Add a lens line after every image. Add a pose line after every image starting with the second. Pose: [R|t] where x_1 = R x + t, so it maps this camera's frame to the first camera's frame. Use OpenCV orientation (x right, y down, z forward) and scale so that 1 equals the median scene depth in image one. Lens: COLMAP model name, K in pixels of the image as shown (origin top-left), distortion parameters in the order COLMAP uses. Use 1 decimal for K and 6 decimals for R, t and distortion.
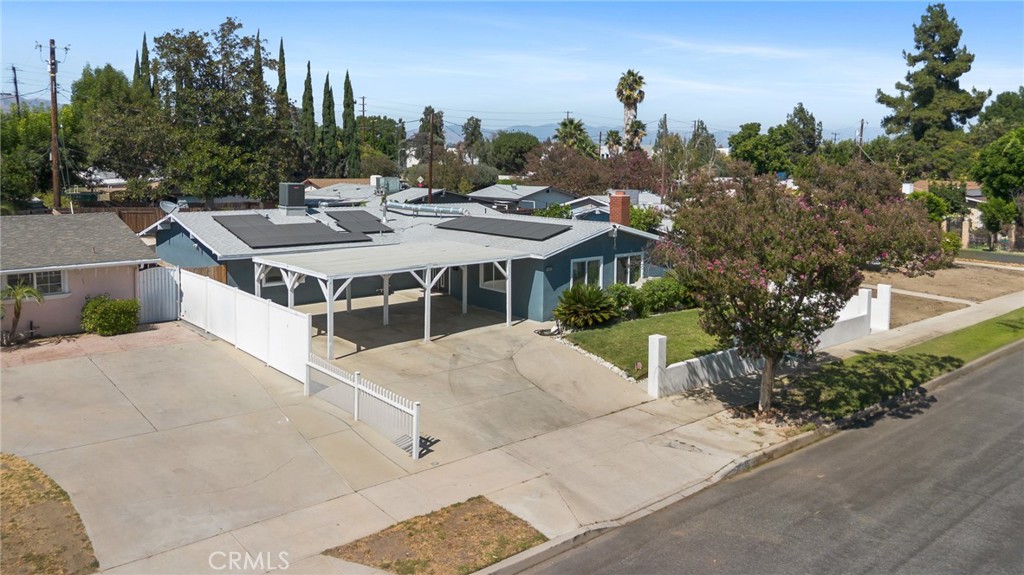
lens RADIAL K [[731.5, 0, 503.5], [0, 731.5, 227.0], [0, 0, 1]] dist [0.012304, -0.005742]
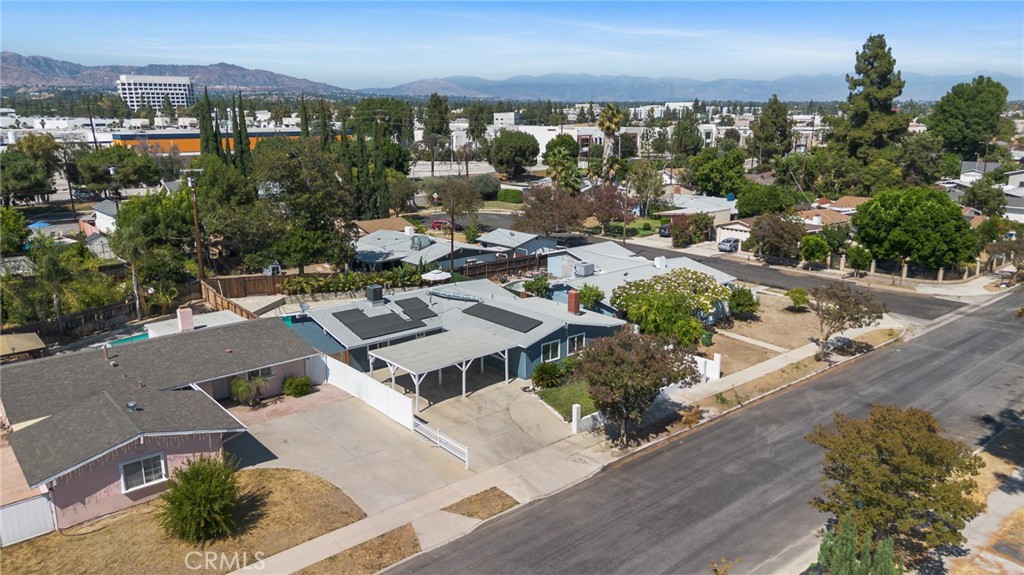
lens RADIAL K [[731.5, 0, 512.3], [0, 731.5, 286.4], [0, 0, 1]] dist [0.012304, -0.005742]
pose [[0.999910, -0.012036, 0.005947, 0.012925], [0.010930, 0.987055, 0.160011, -0.410072], [-0.007796, -0.159932, 0.987097, -0.795002]]
